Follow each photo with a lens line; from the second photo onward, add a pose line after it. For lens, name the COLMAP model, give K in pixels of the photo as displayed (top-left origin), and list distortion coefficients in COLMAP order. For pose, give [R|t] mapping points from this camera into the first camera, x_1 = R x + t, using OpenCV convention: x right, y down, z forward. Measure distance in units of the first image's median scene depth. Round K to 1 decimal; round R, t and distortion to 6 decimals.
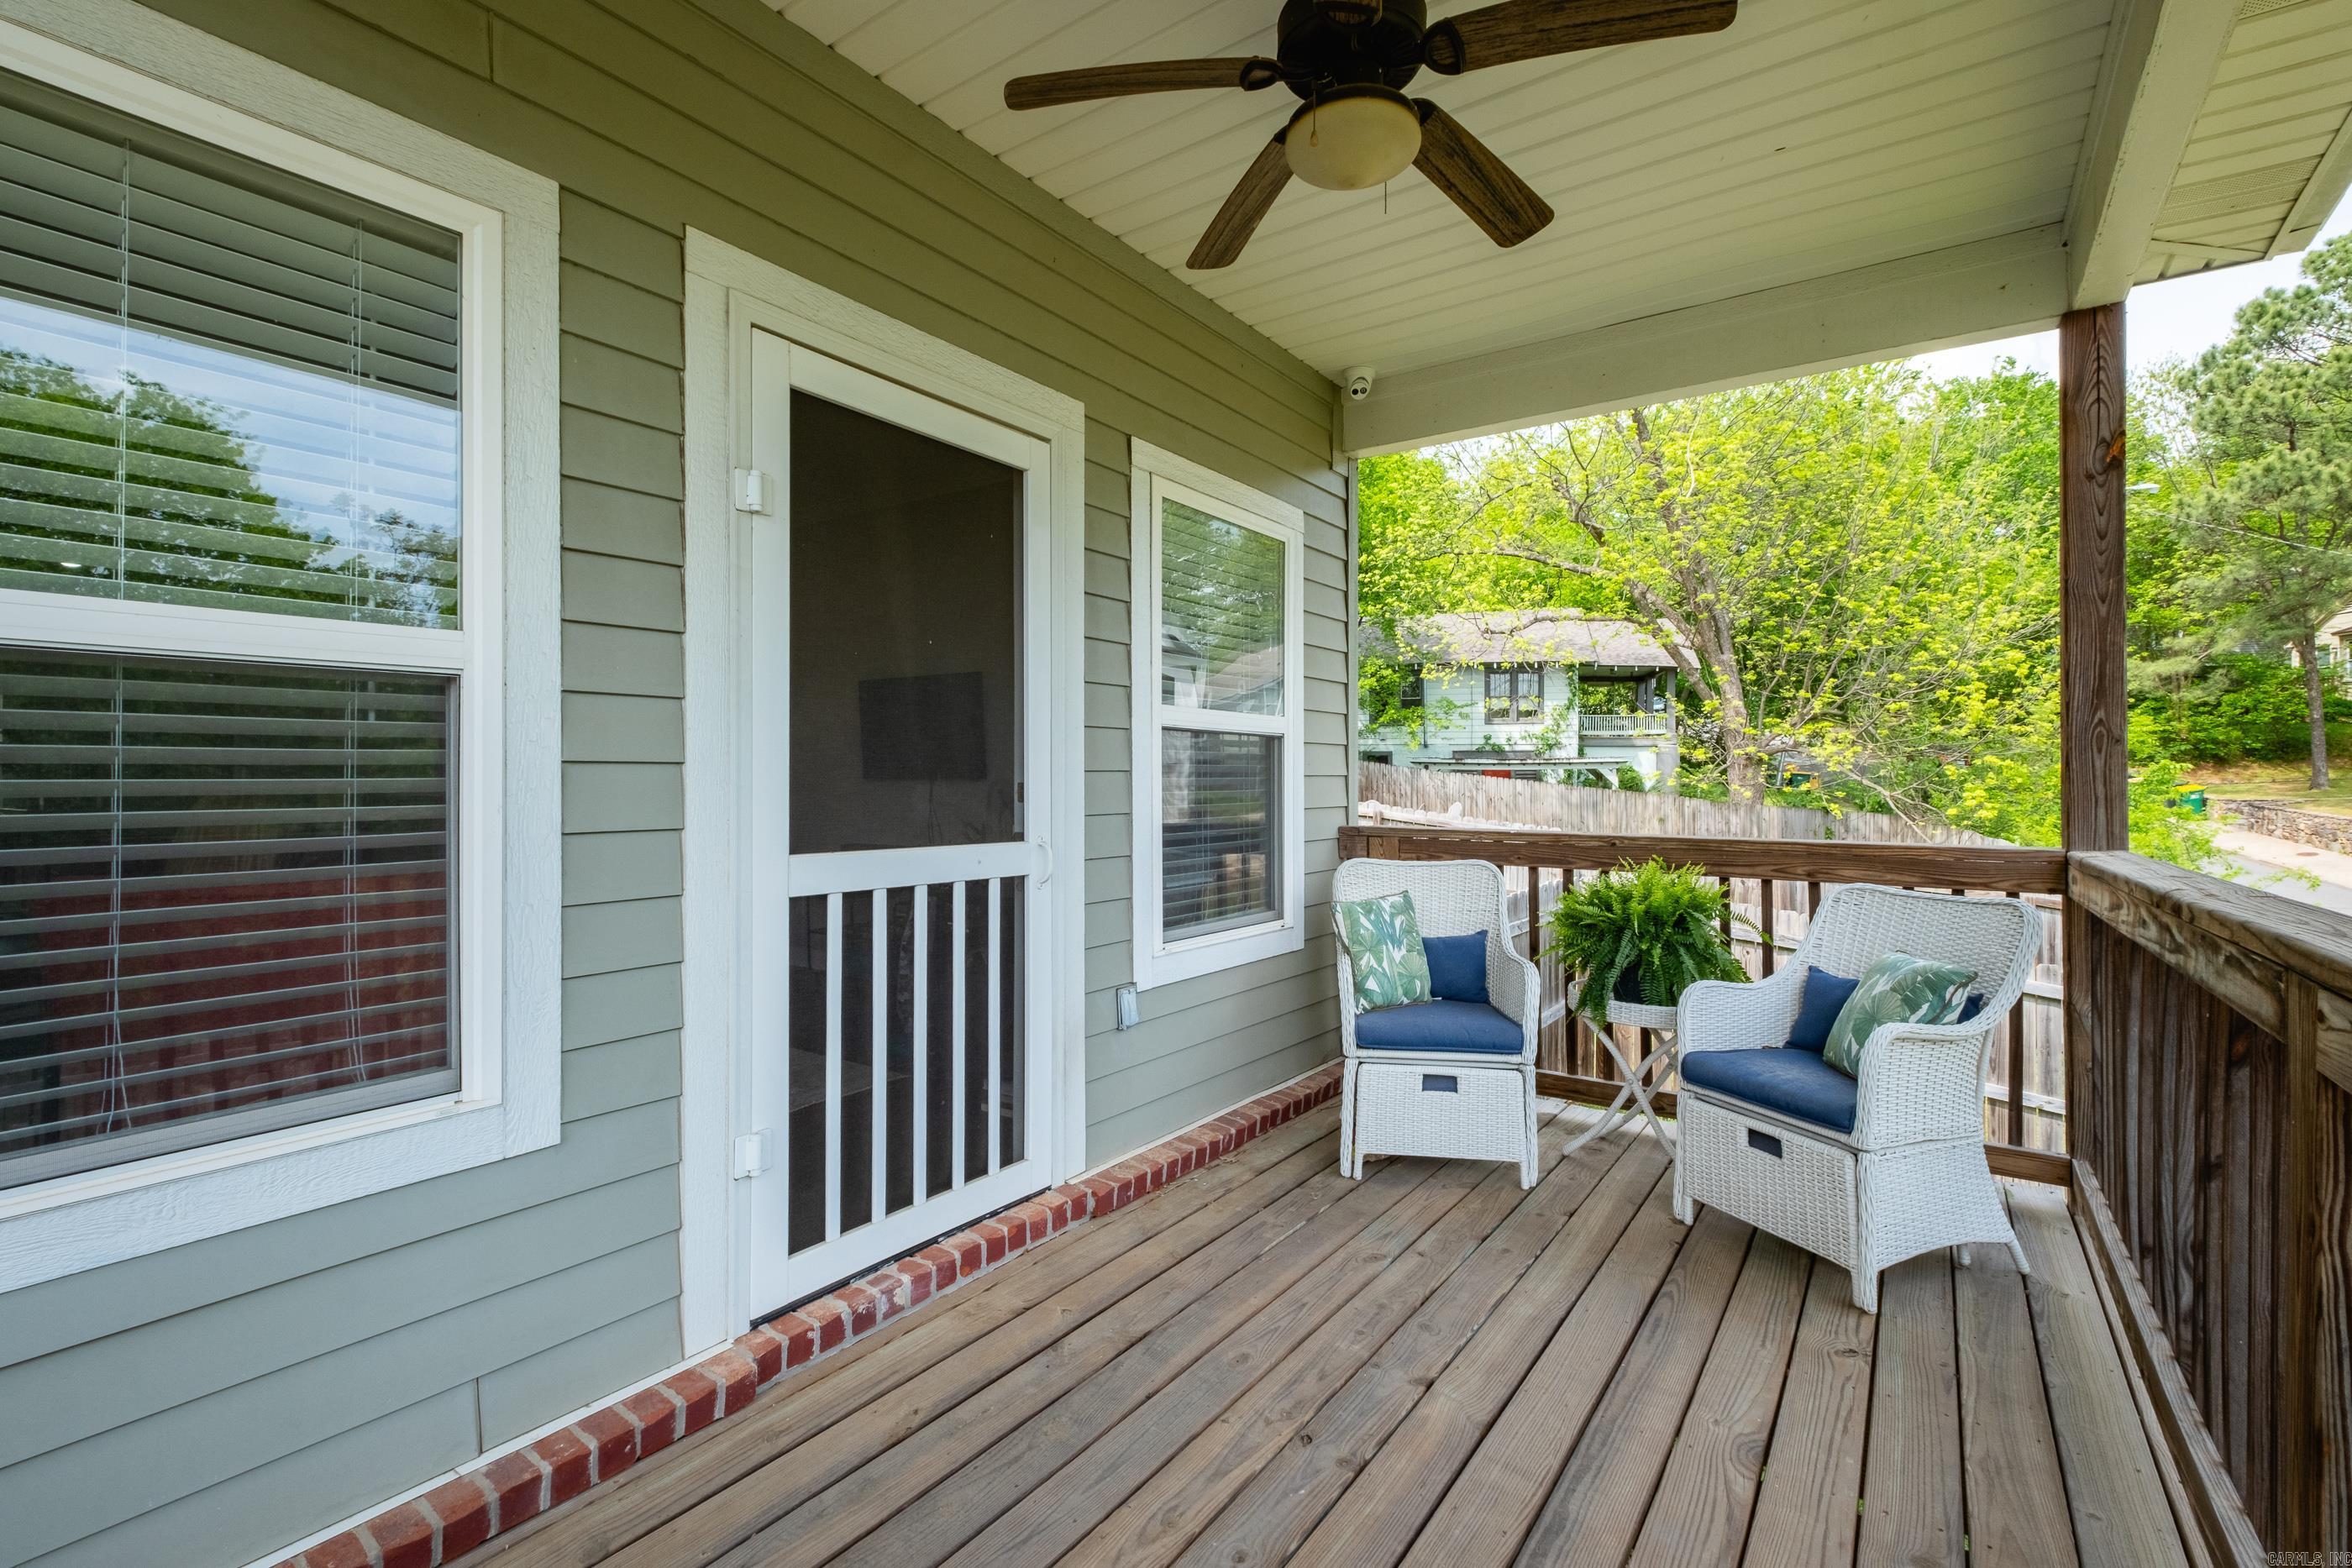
lens RADIAL K [[1017.6, 0, 1195.3], [0, 1017.6, 782.4], [0, 0, 1]] dist [0.008049, -0.006151]
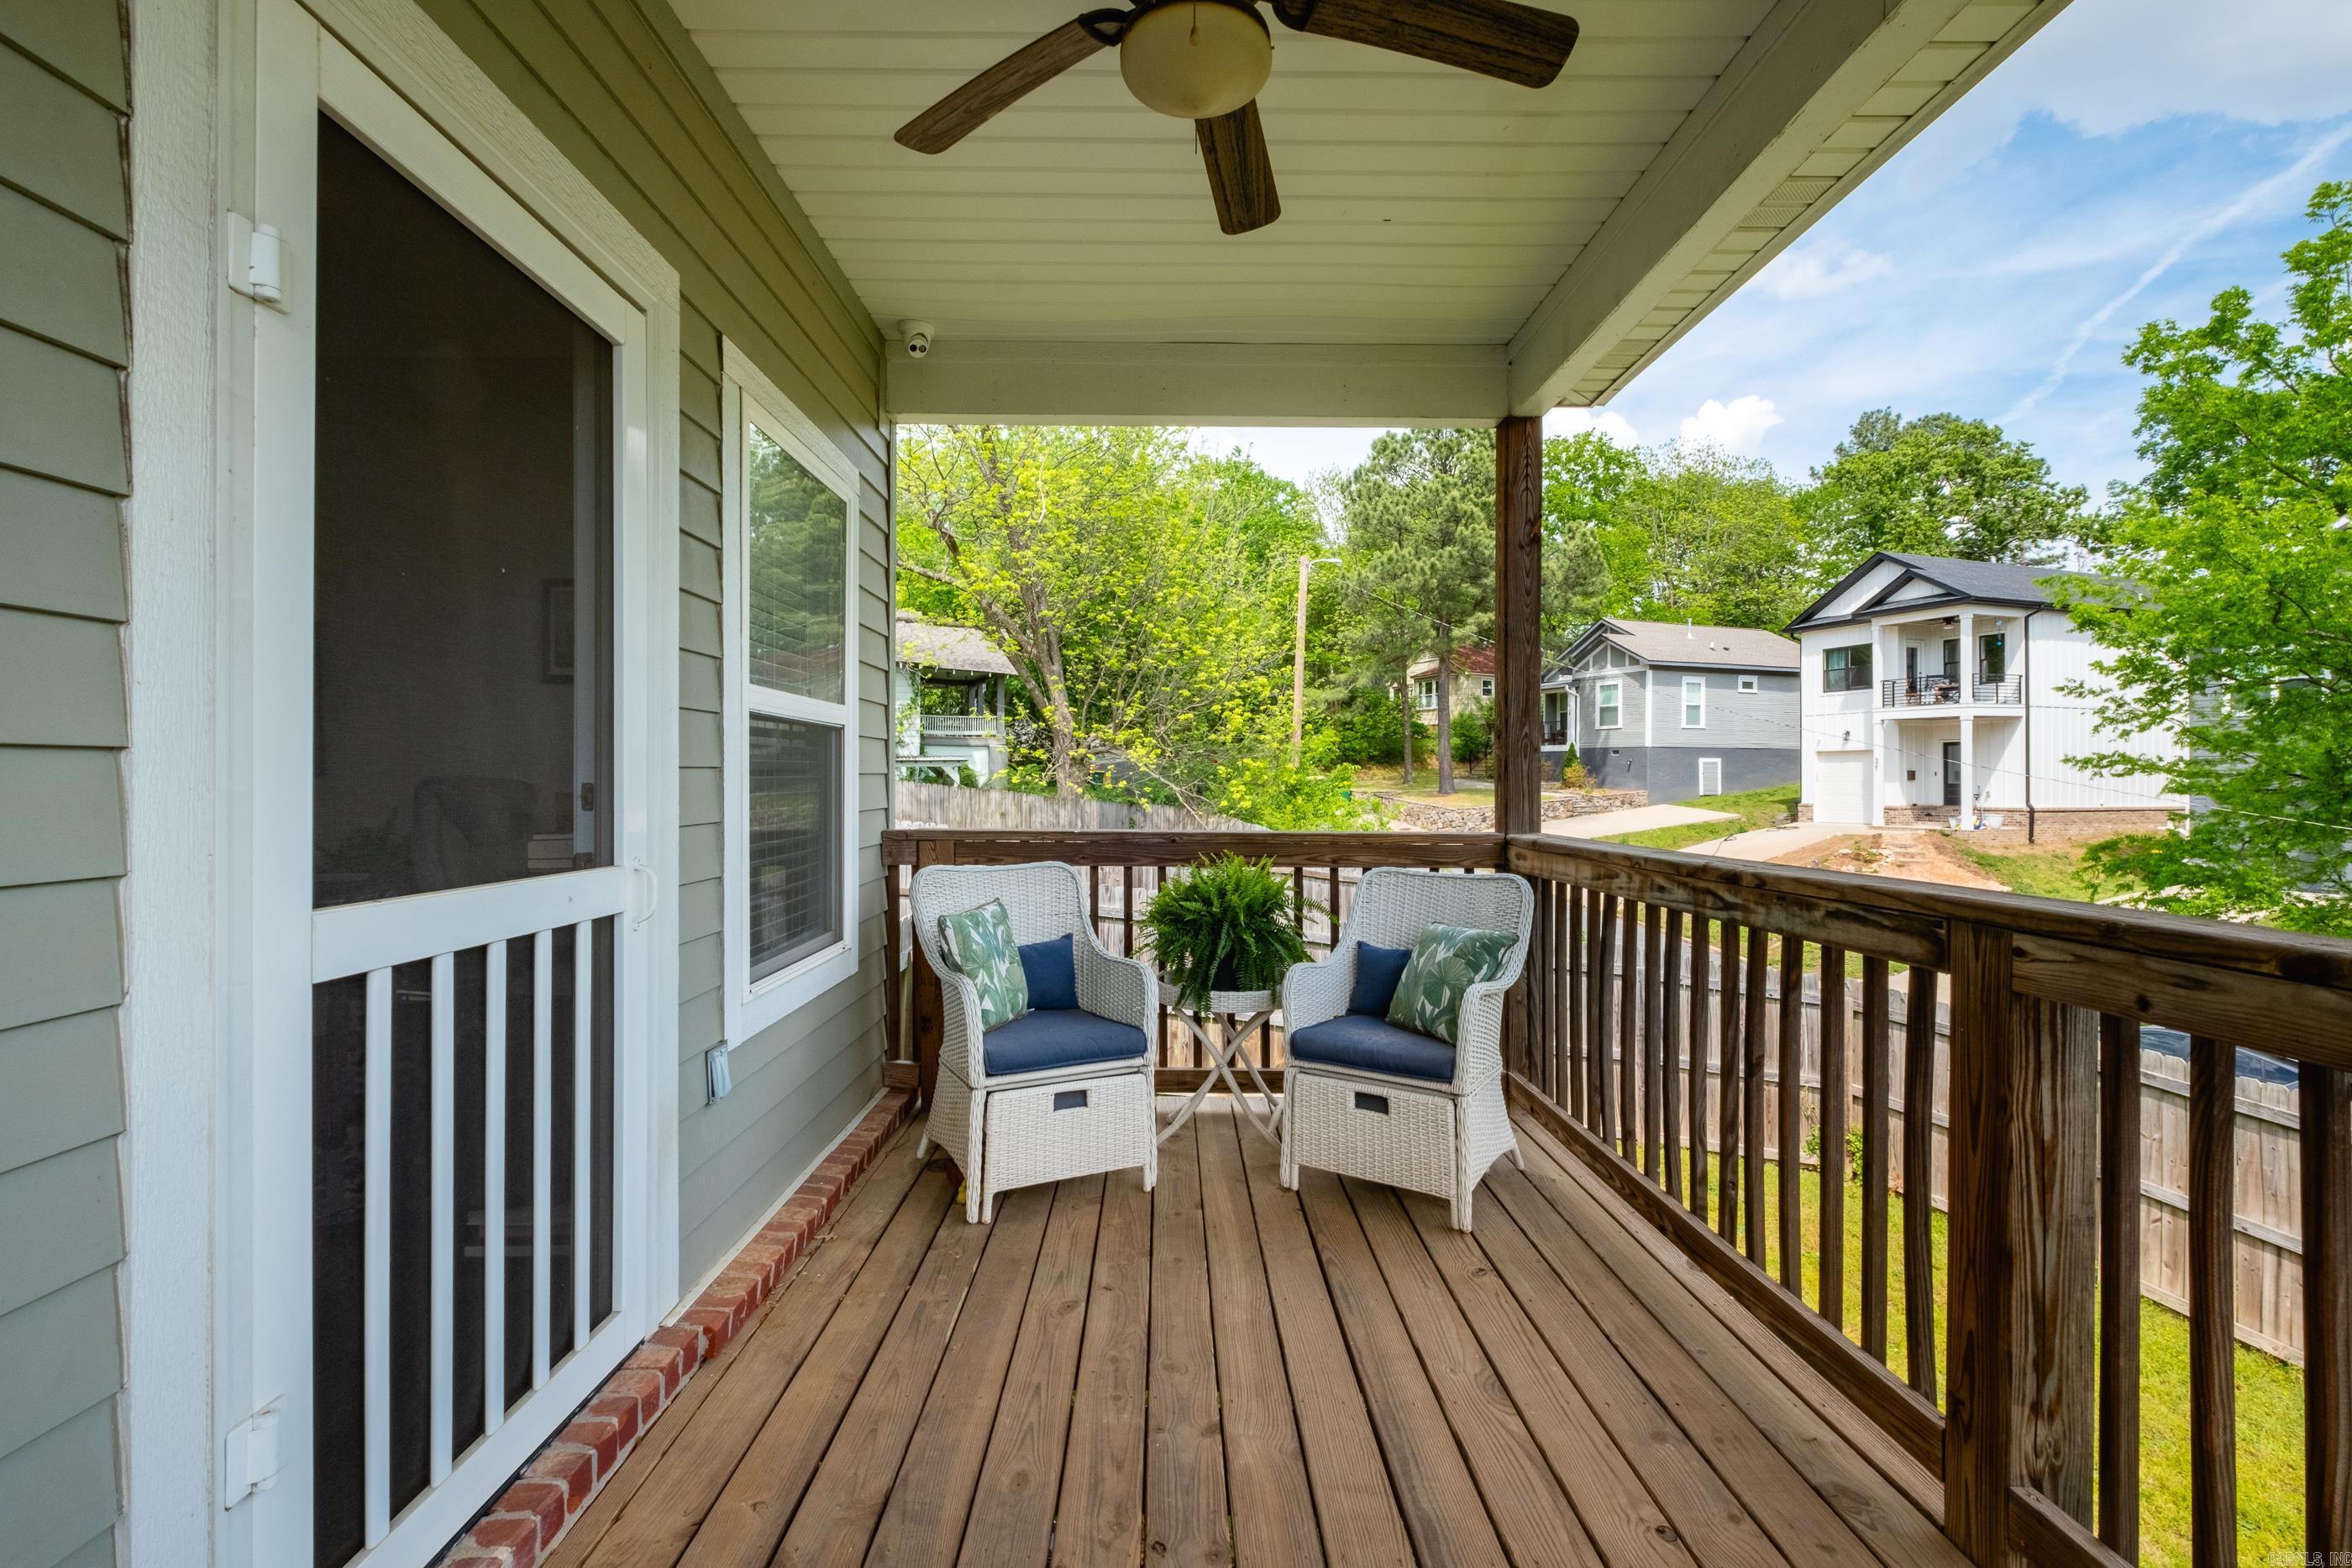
lens RADIAL K [[1017.6, 0, 1162.1], [0, 1017.6, 781.7], [0, 0, 1]] dist [0.008049, -0.006151]
pose [[0.826974, -0.001234, 0.562239, -0.235240], [0.000119, 0.999998, 0.002019, -0.002205], [-0.562240, -0.001602, 0.826972, 0.181849]]
